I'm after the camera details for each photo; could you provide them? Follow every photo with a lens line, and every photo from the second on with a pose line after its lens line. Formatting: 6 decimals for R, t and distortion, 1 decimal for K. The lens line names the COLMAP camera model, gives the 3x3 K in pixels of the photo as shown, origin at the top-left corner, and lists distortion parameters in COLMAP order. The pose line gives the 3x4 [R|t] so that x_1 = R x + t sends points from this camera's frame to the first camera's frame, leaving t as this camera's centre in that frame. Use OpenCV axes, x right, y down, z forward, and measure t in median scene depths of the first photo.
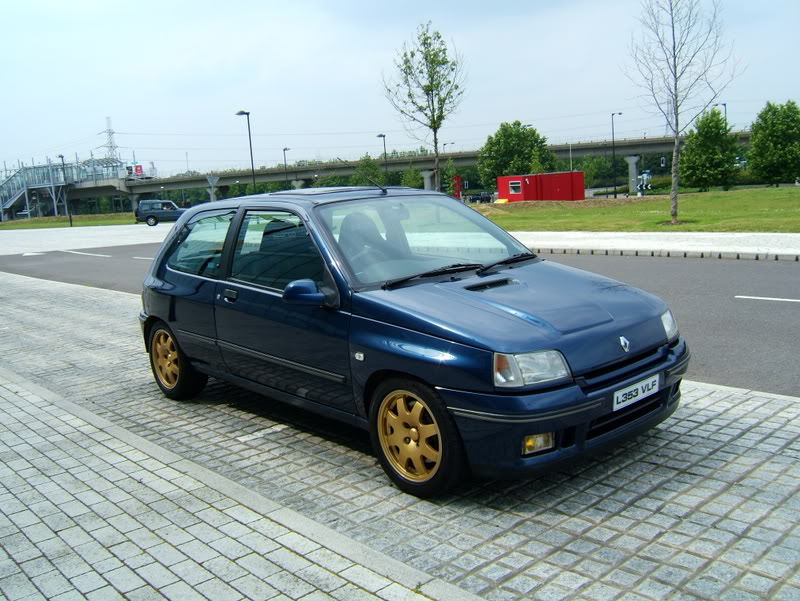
lens RADIAL K [[758.1, 0, 398.3], [0, 758.1, 326.7], [0, 0, 1]] dist [-0.095887, 0.000000]
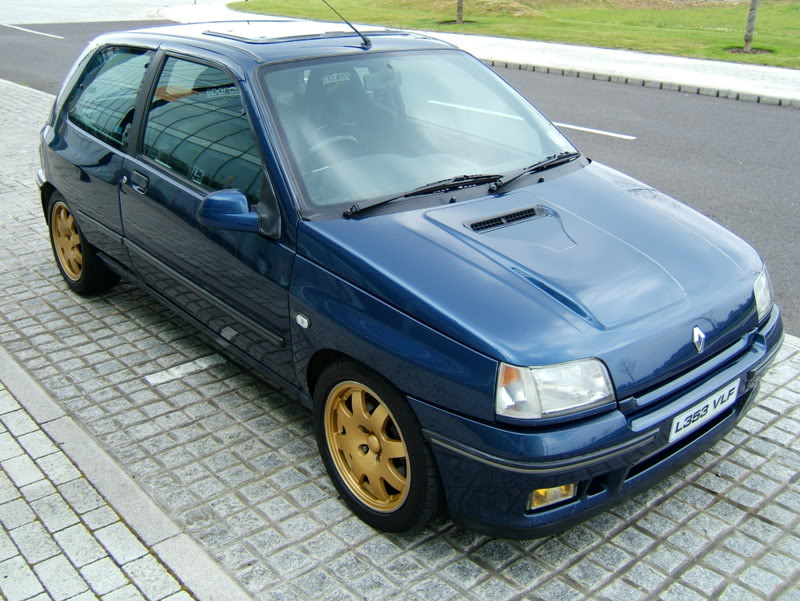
lens RADIAL K [[846.9, 0, 394.2], [0, 846.9, 306.3], [0, 0, 1]] dist [-0.084580, 0.000000]
pose [[0.997311, 0.073288, 0.000445, 0.023789], [-0.071771, 0.975393, 0.208467, -0.112884], [0.014844, -0.207938, 0.978029, 0.221162]]
